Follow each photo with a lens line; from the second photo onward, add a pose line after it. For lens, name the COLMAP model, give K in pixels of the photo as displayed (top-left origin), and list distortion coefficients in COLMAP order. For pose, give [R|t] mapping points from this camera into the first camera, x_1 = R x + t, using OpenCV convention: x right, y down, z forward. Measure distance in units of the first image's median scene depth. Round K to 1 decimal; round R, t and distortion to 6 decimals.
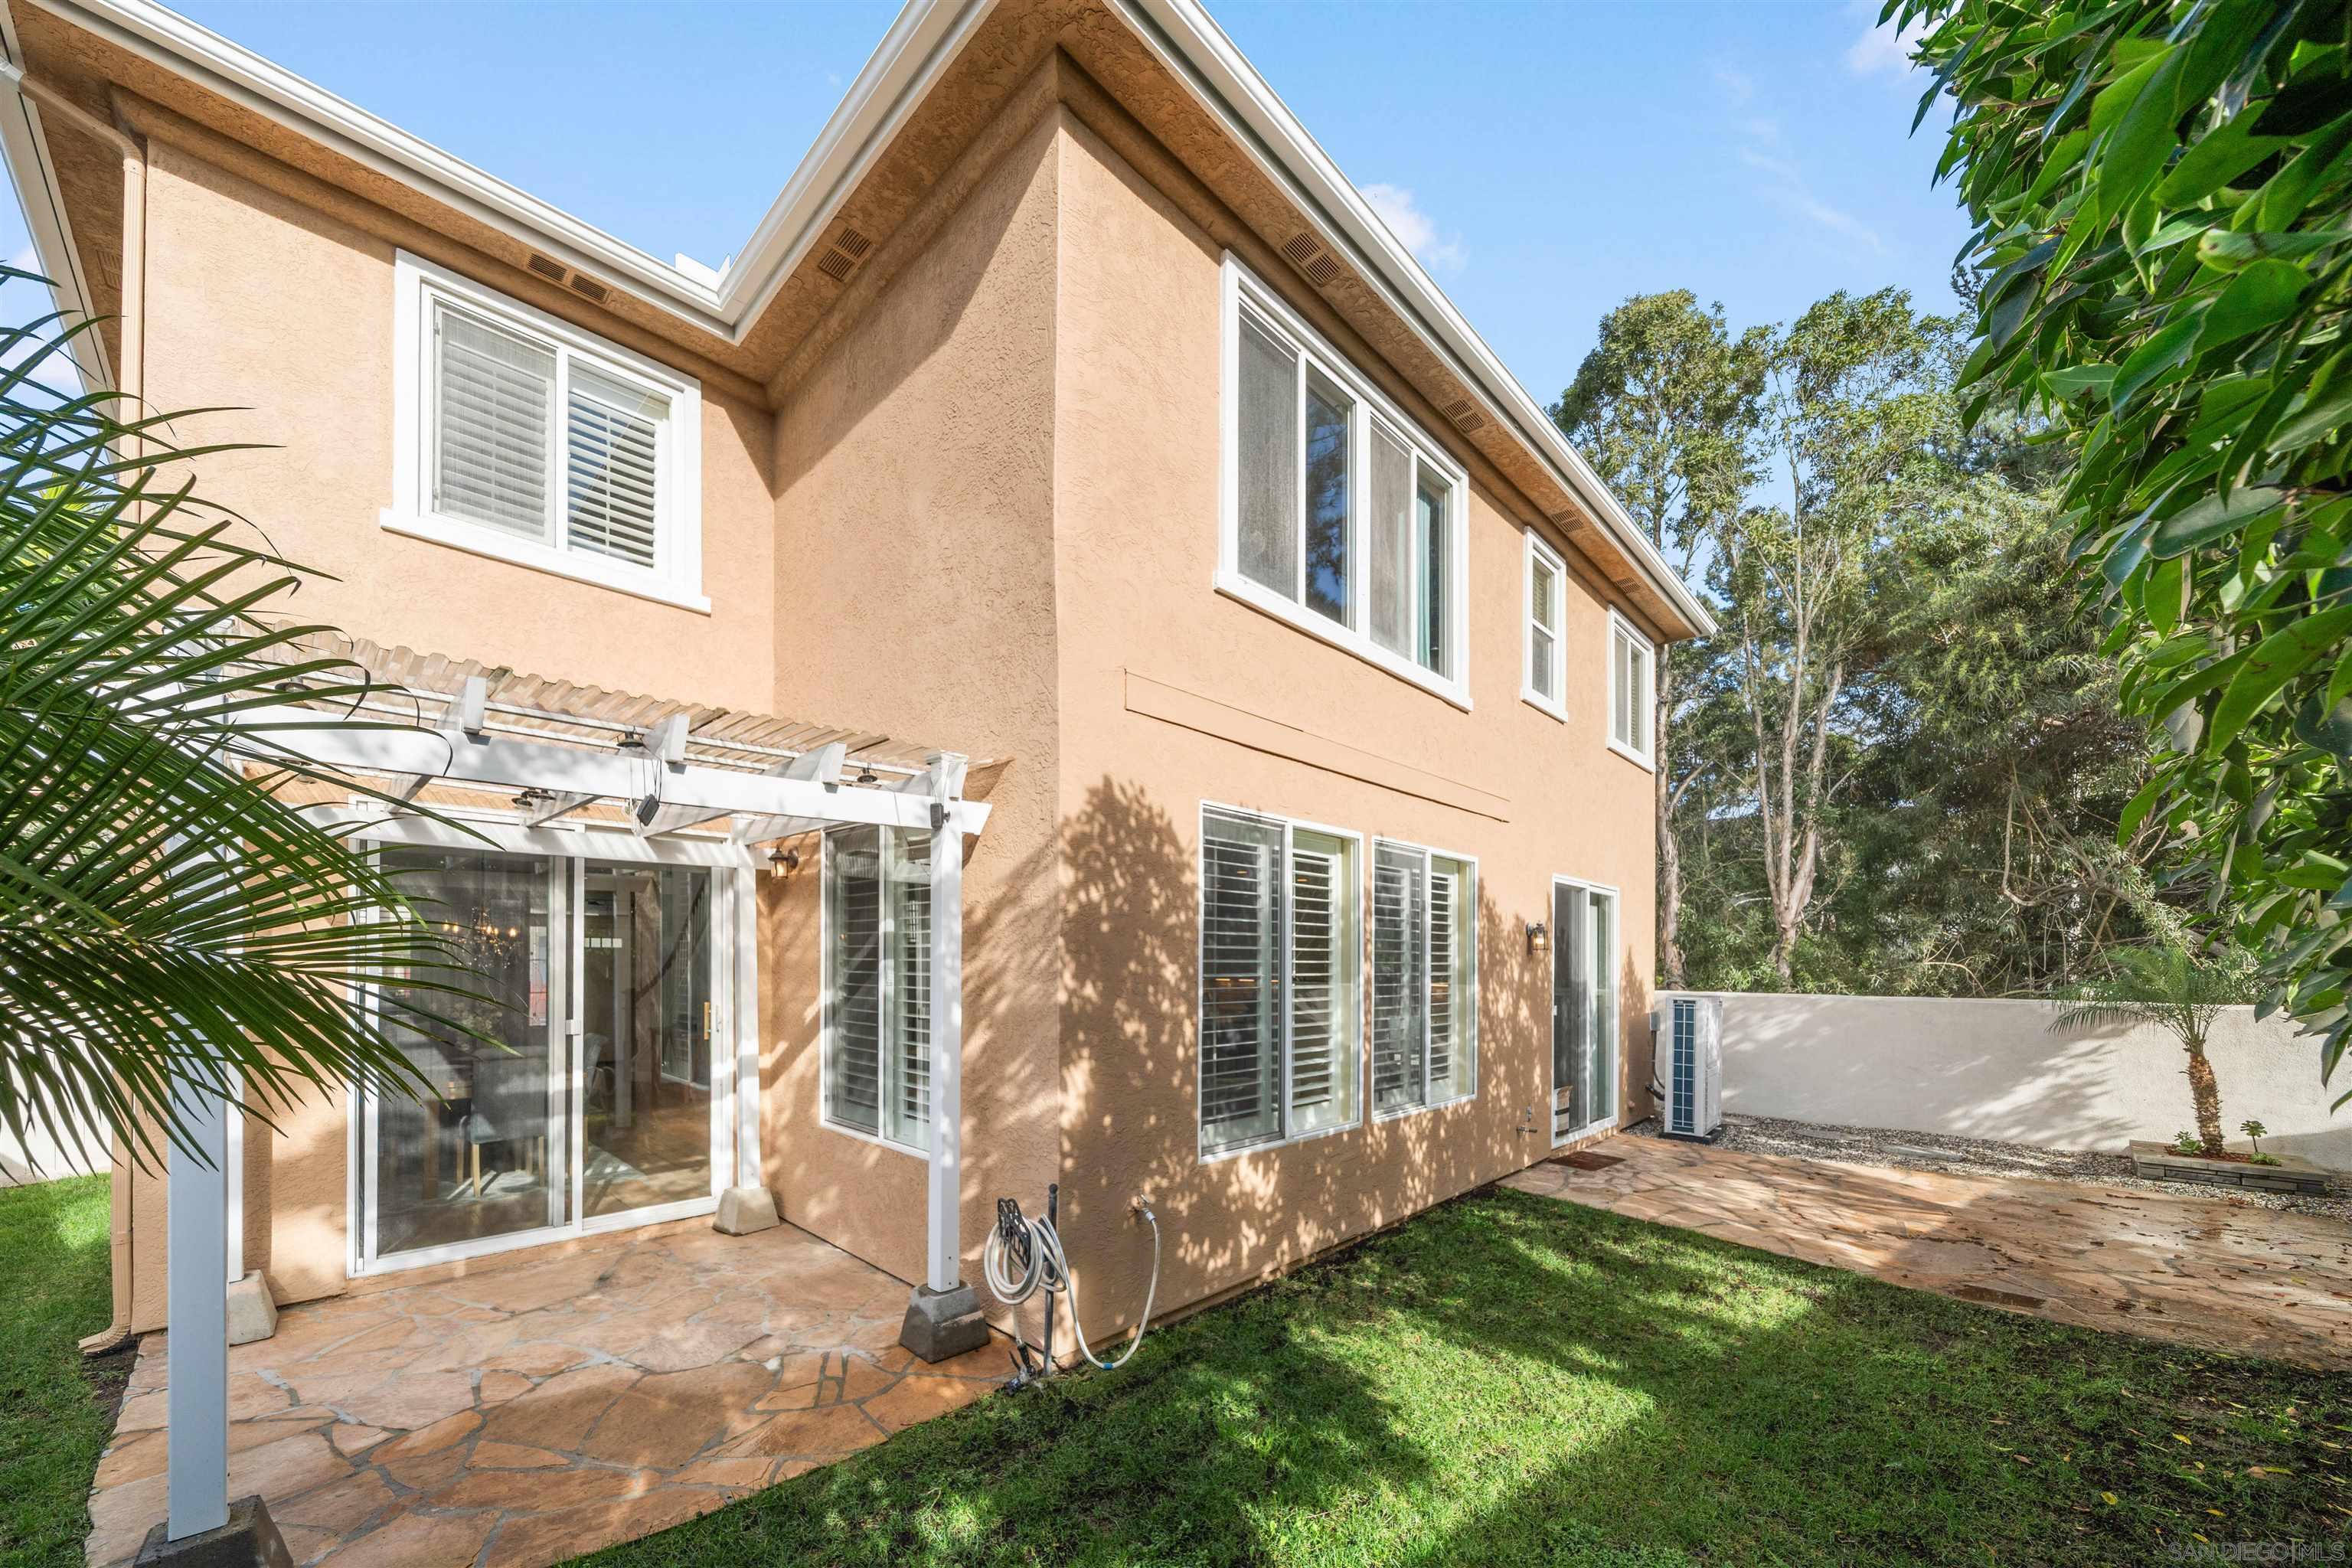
lens RADIAL K [[806.1, 0, 1171.2], [0, 806.1, 956.7], [0, 0, 1]] dist [-0.007325, 0.000362]
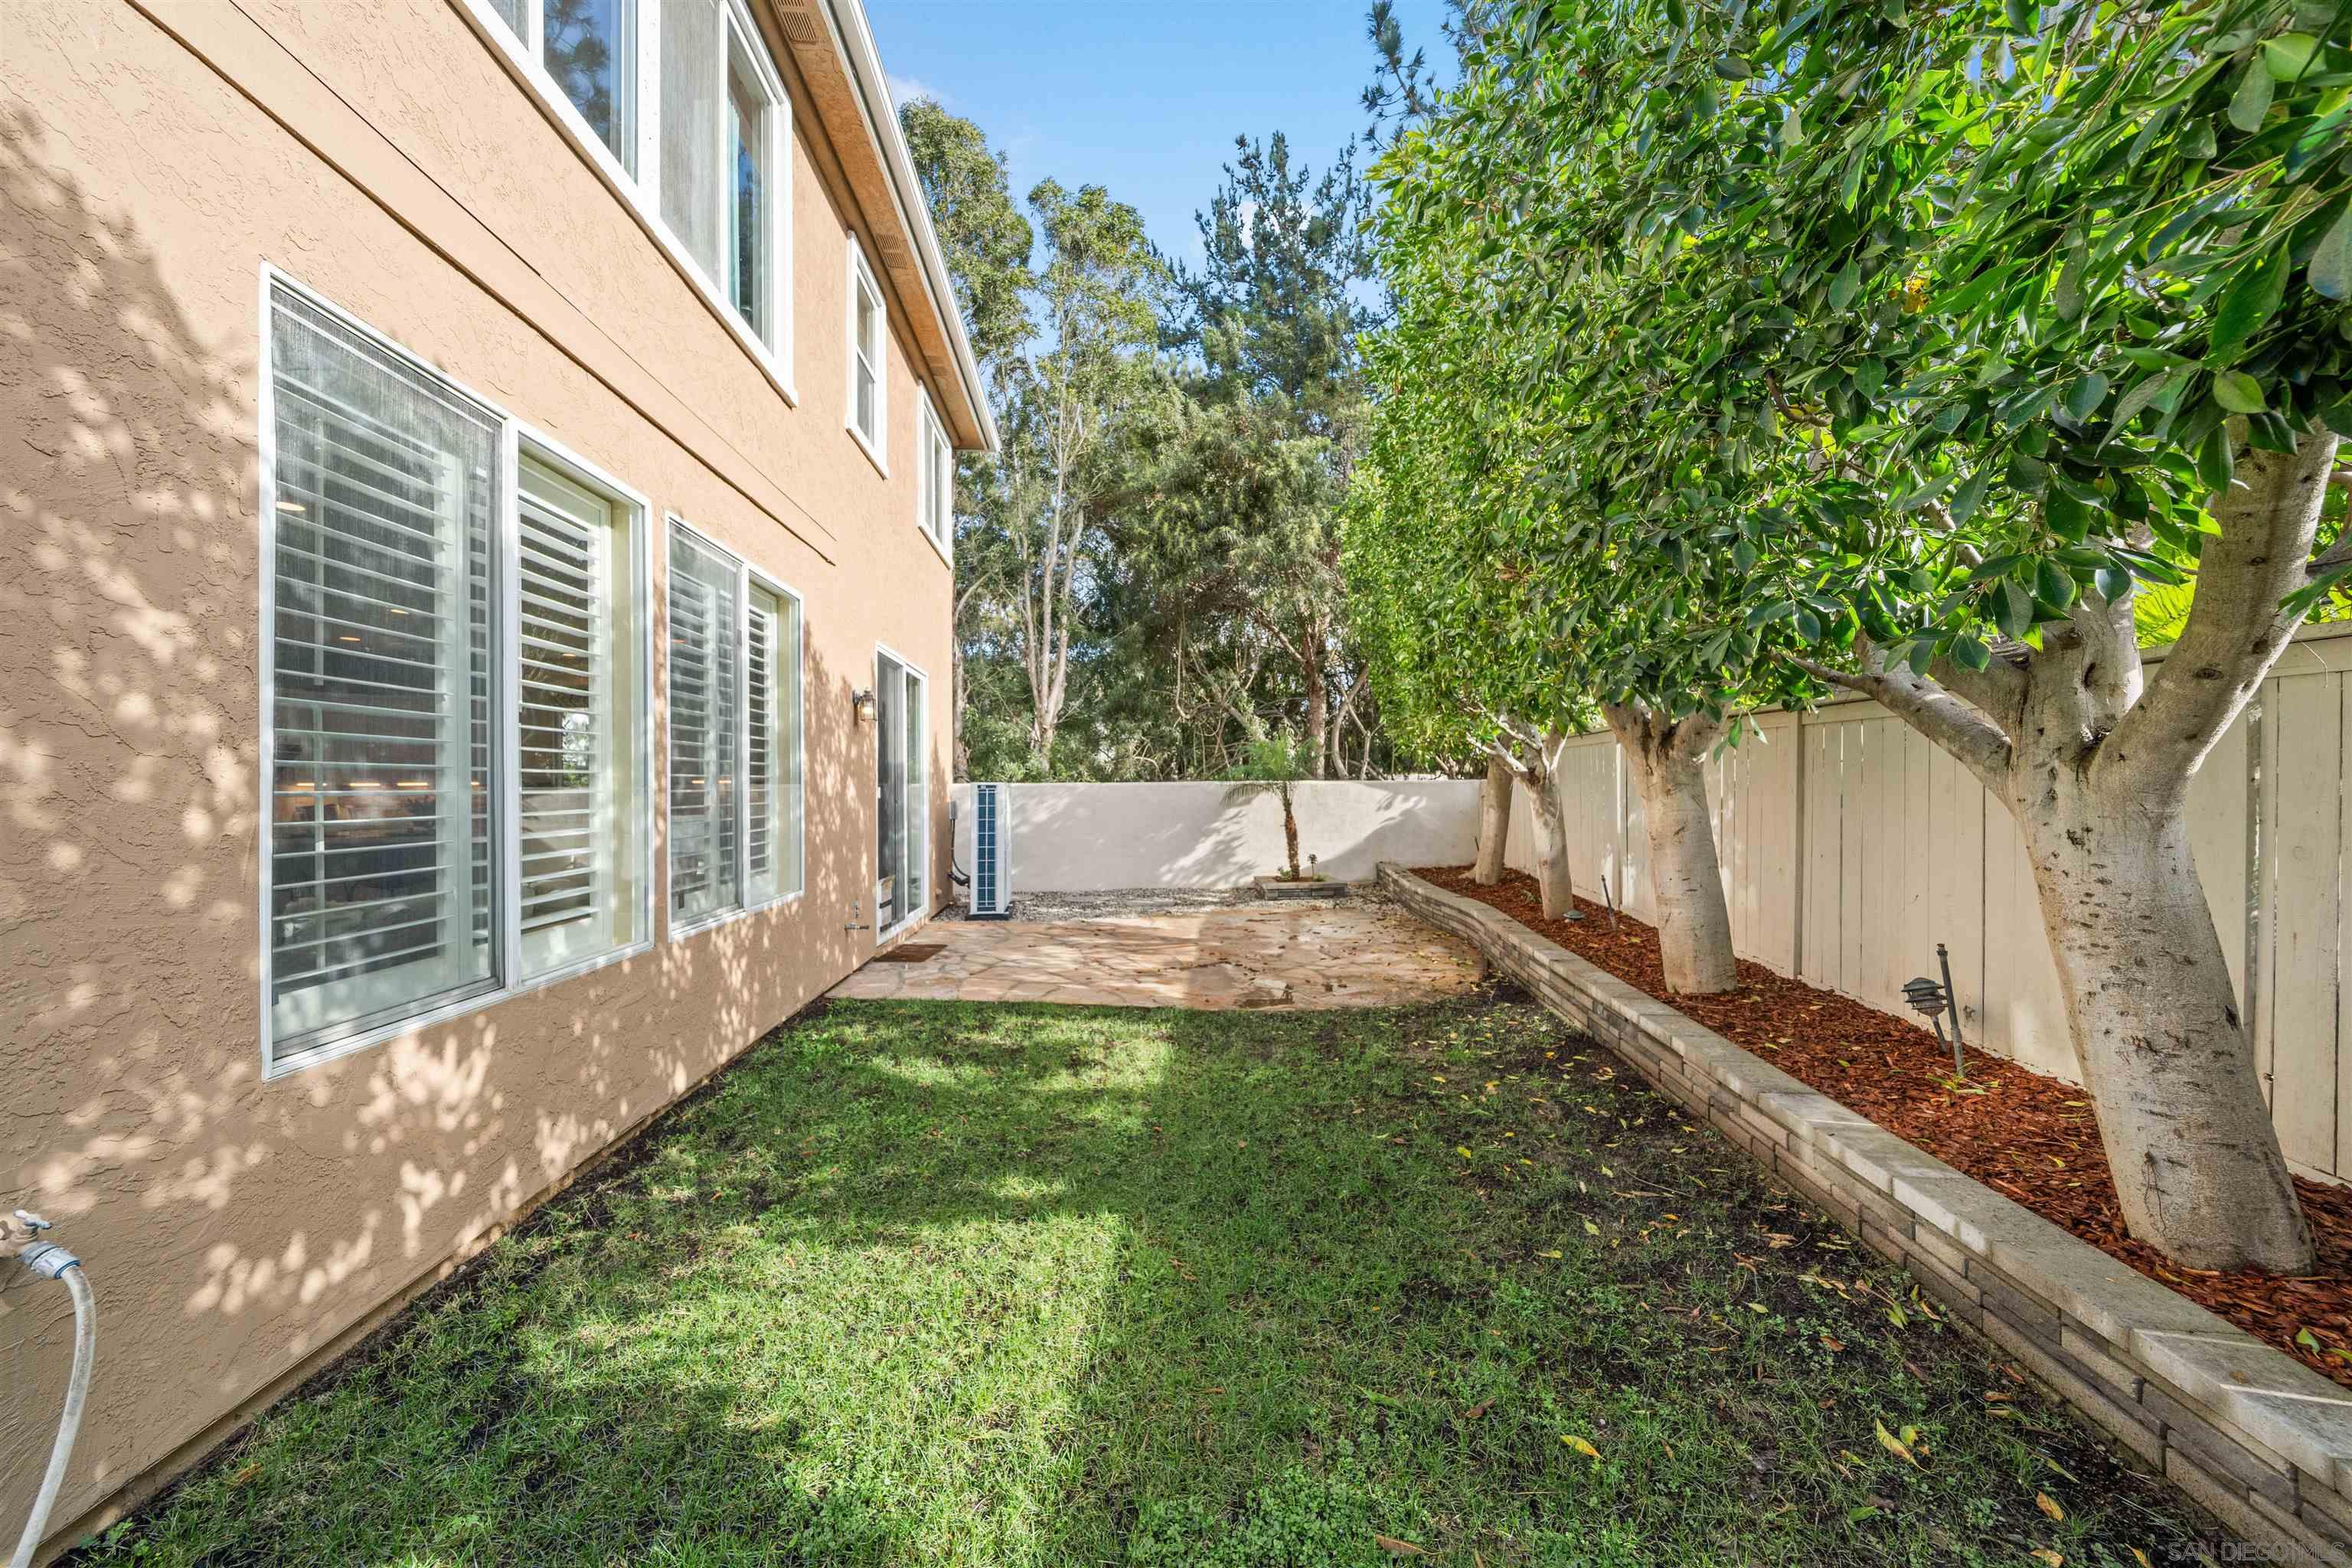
lens RADIAL K [[806.1, 0, 1167.7], [0, 806.1, 781.7], [0, 0, 1]] dist [-0.007325, 0.000362]
pose [[0.662965, -0.007930, 0.748608, 0.026374], [-0.003705, 0.999897, 0.013873, 0.064497], [-0.748641, -0.011971, 0.662867, 0.251590]]
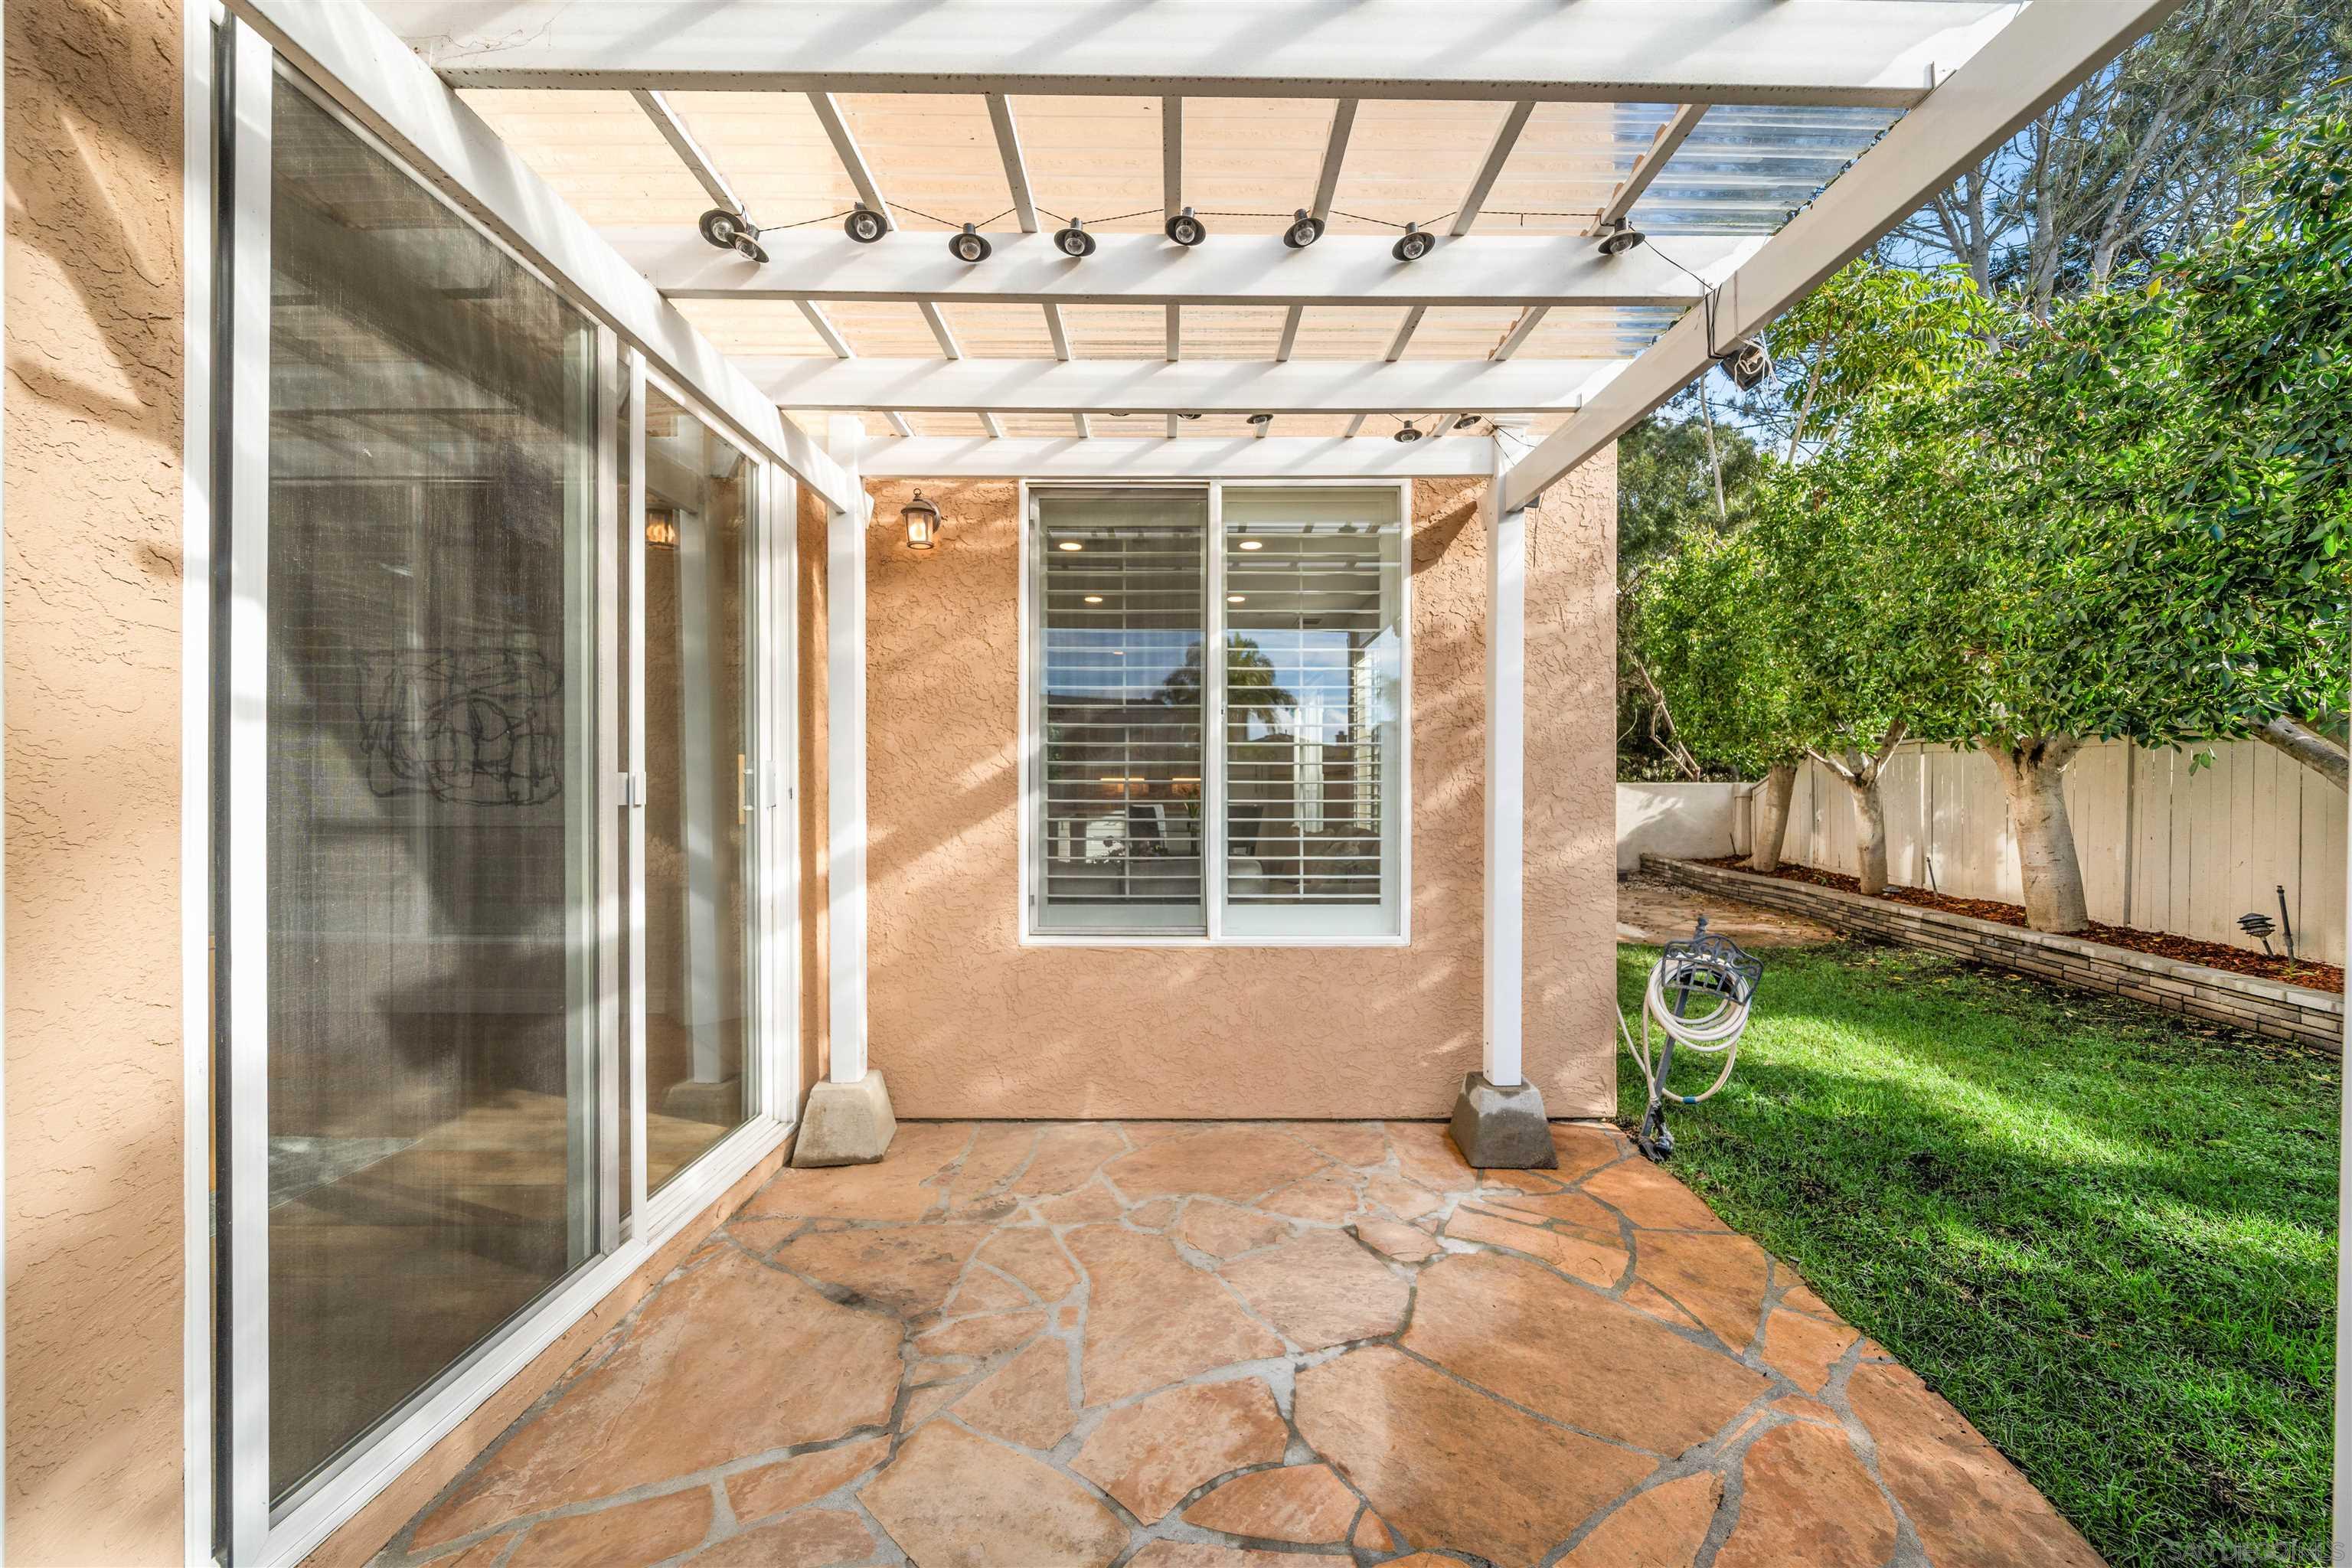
lens RADIAL K [[806.1, 0, 1172.4], [0, 806.1, 779.7], [0, 0, 1]] dist [-0.007325, 0.000362]
pose [[0.735266, -0.002455, 0.677774, -0.675164], [-0.001944, 0.999982, 0.005731, 0.063165], [-0.677776, -0.005532, 0.735248, 0.395568]]
